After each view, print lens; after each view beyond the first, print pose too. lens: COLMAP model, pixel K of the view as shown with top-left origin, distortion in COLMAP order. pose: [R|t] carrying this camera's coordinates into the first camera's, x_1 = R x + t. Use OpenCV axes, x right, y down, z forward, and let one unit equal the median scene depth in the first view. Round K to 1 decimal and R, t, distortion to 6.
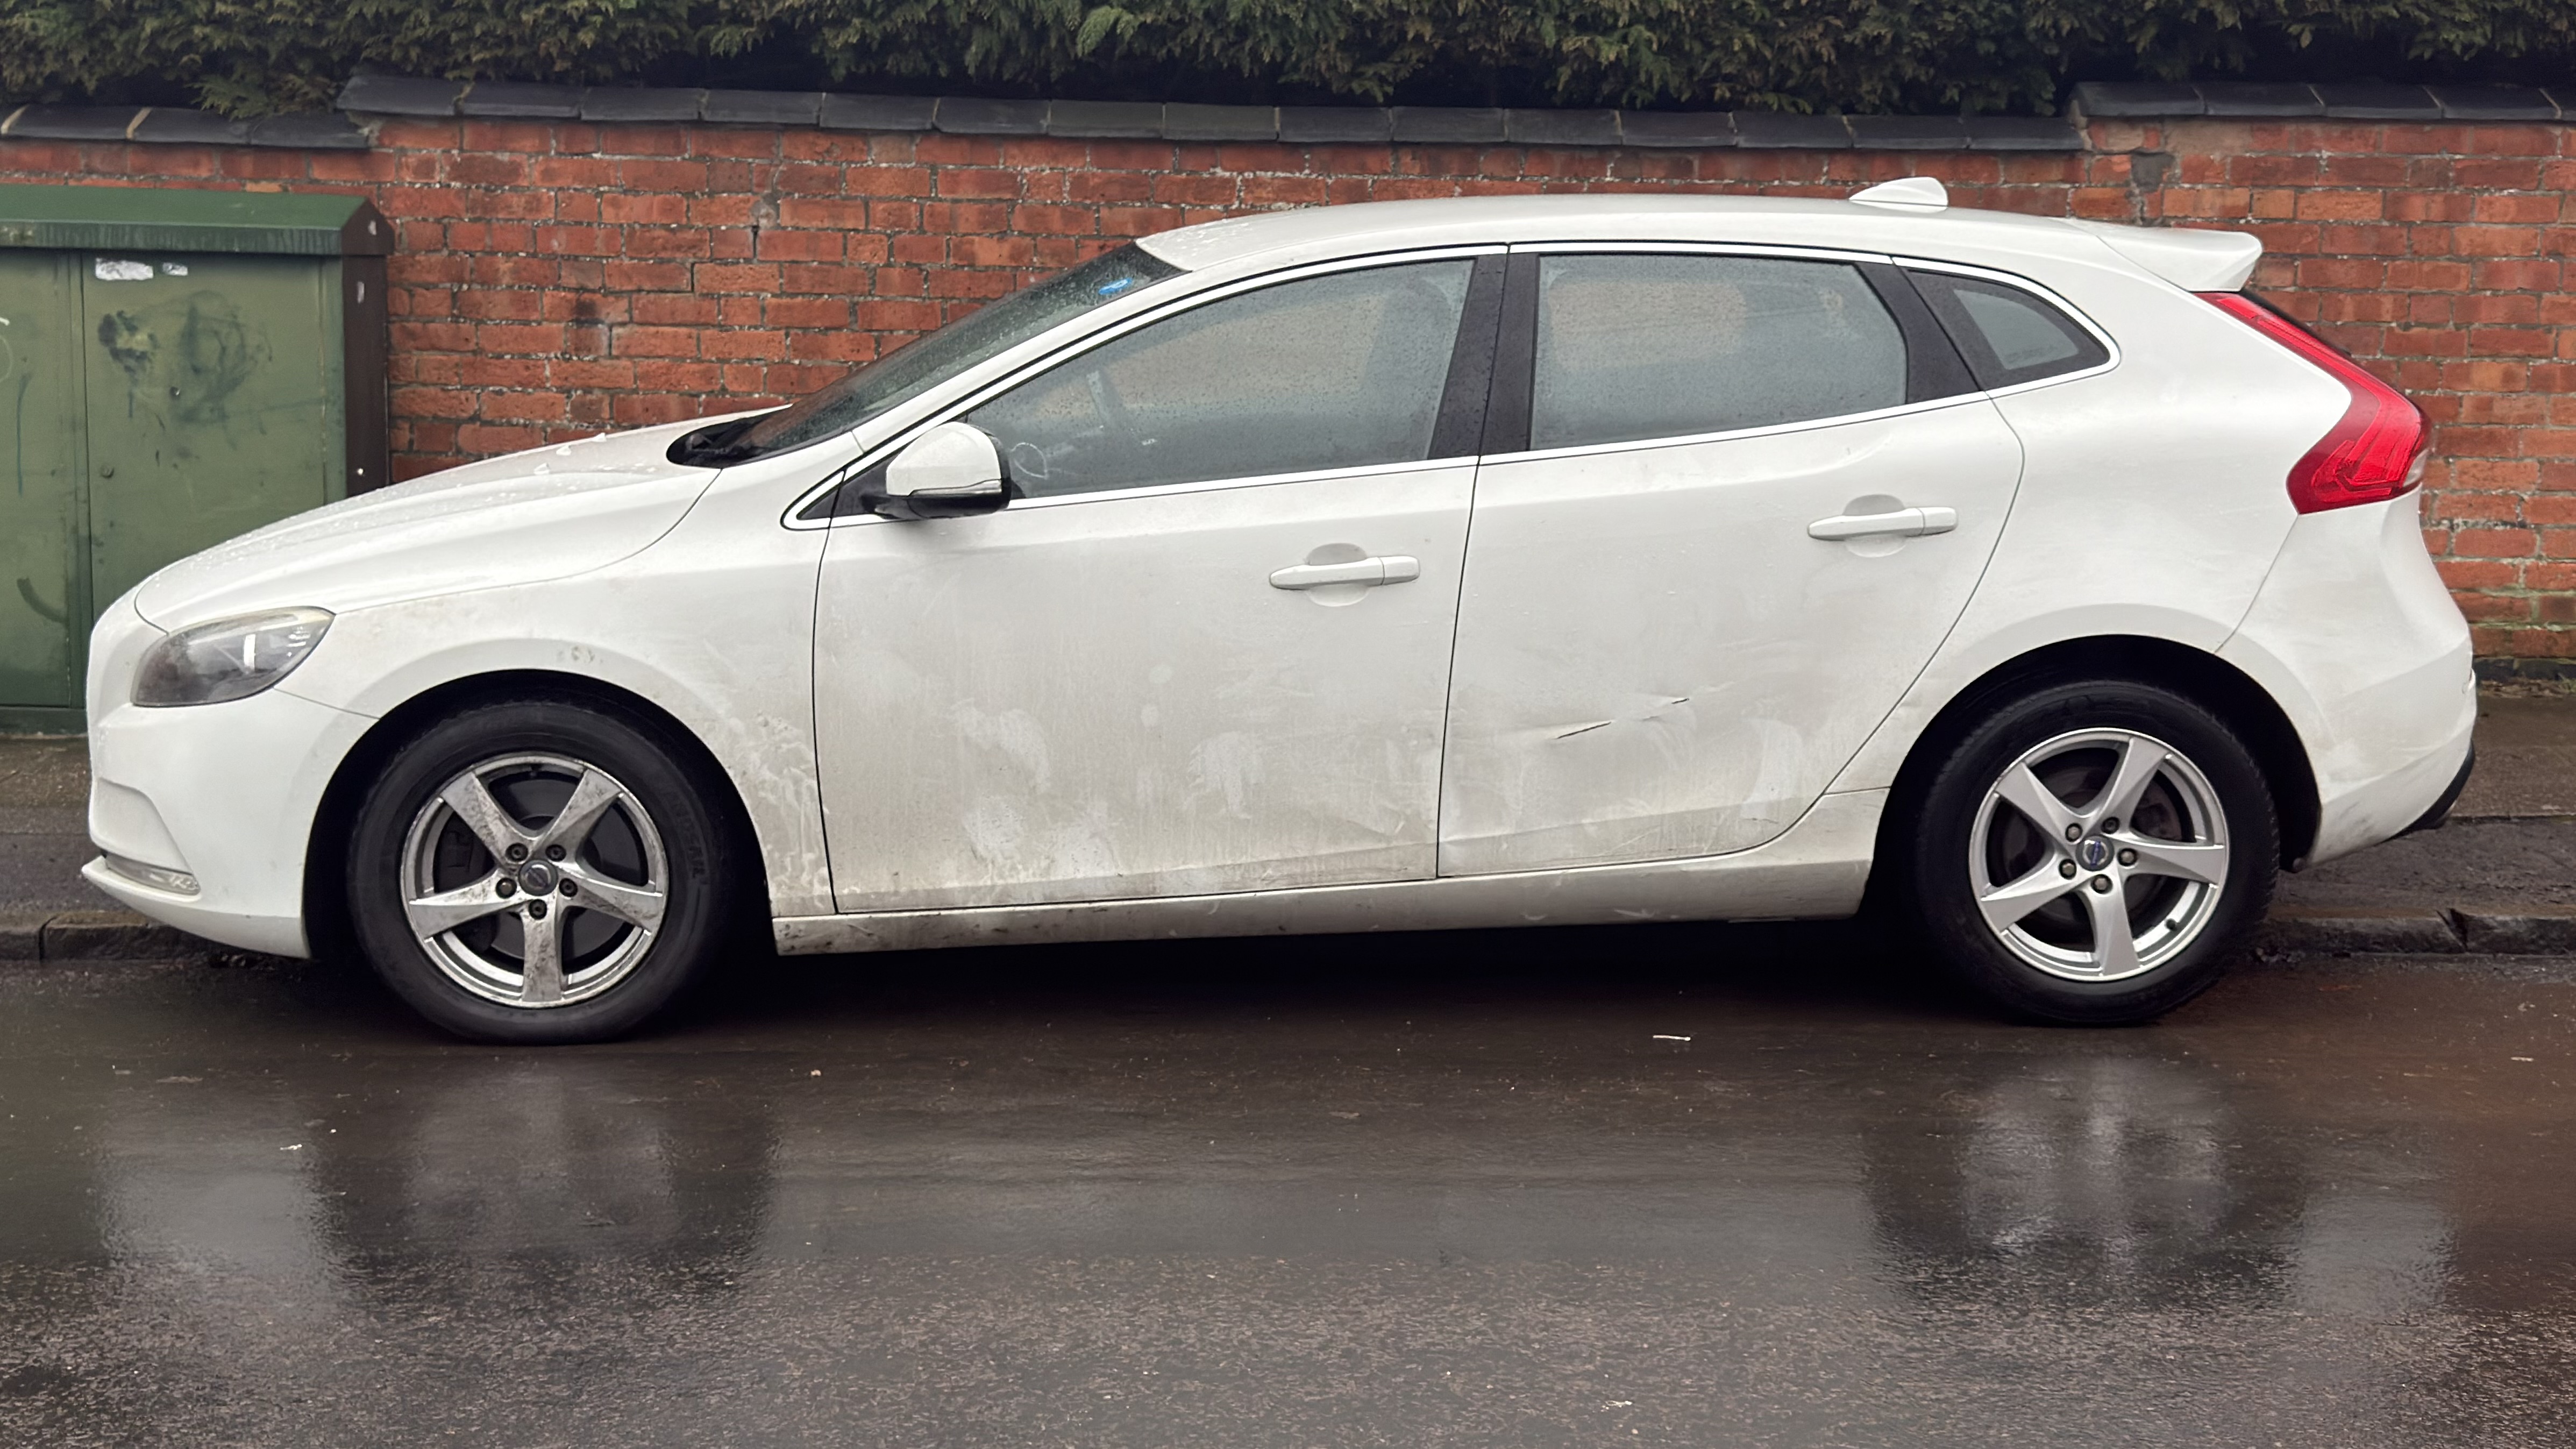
lens RADIAL K [[3062.3, 0, 1247.2], [0, 3062.3, 677.4], [0, 0, 1]] dist [0.153960, -0.211091]
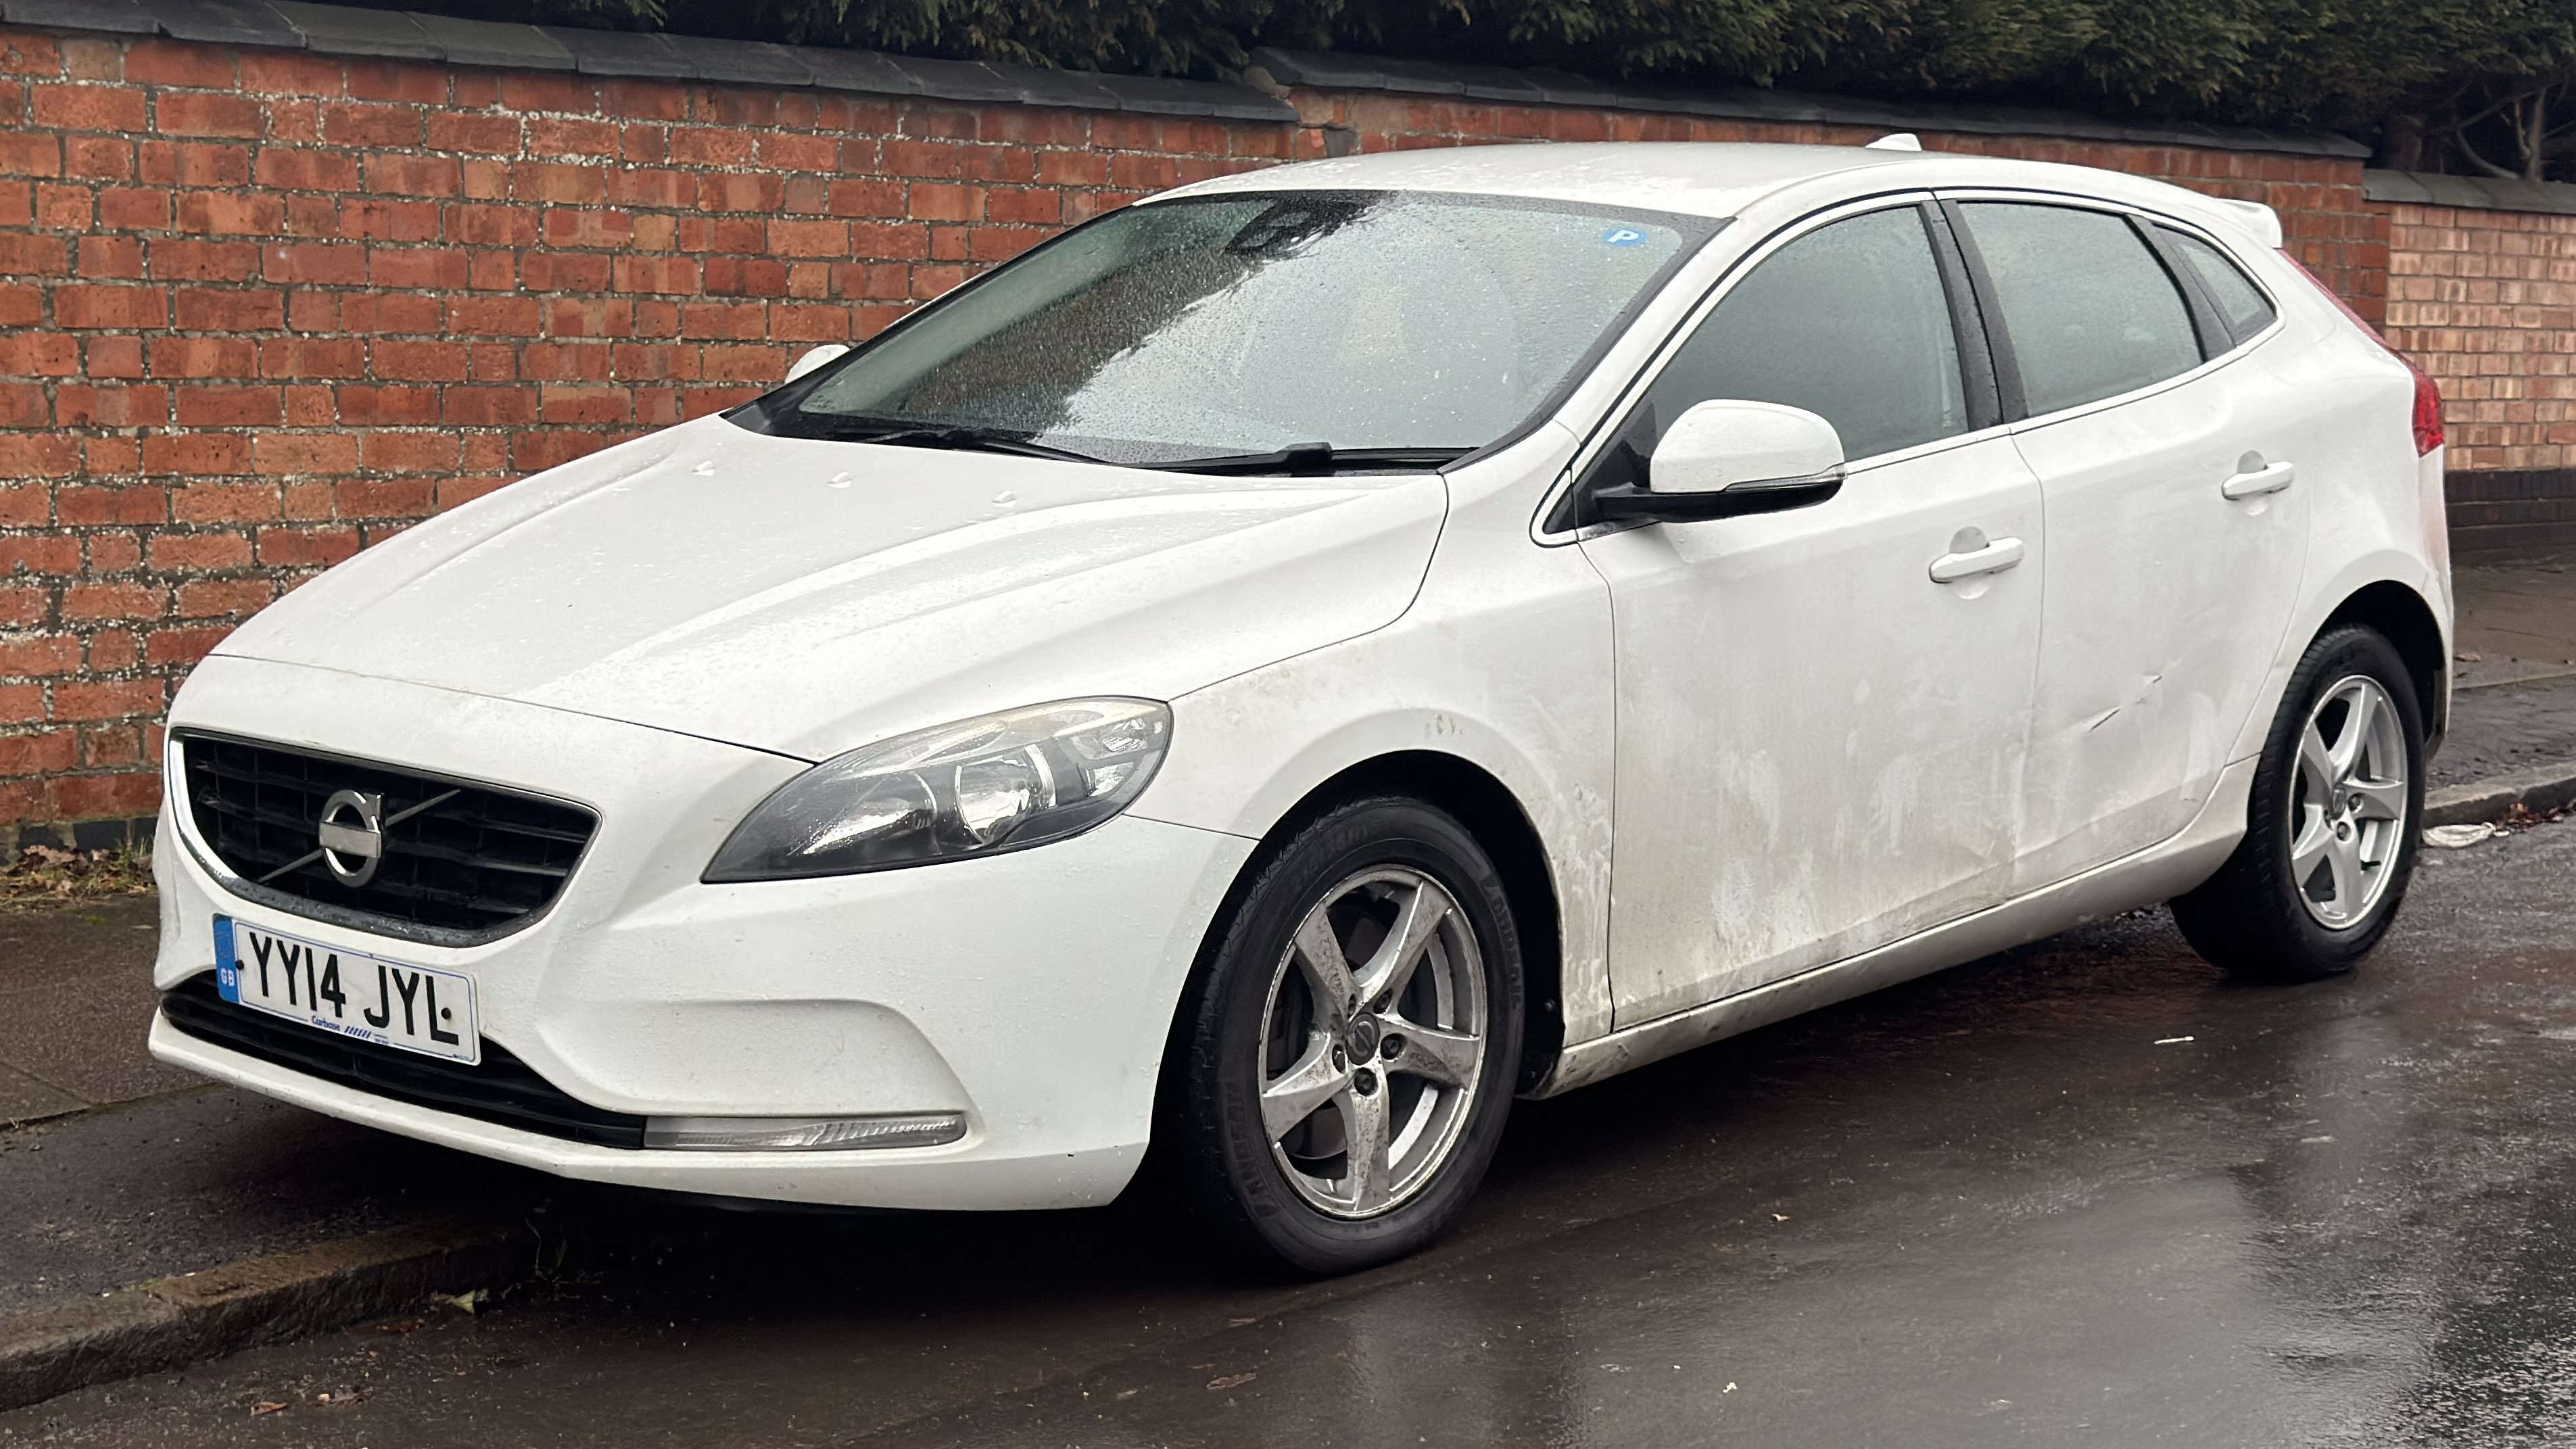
lens RADIAL K [[3819.9, 0, 1181.3], [0, 3819.9, 781.0], [0, 0, 1]] dist [0.133997, -0.109663]
pose [[0.696443, -0.094513, 0.711361, -0.893713], [0.100496, 0.994366, 0.033726, -0.030751], [-0.710540, 0.048000, 0.702018, 0.387539]]
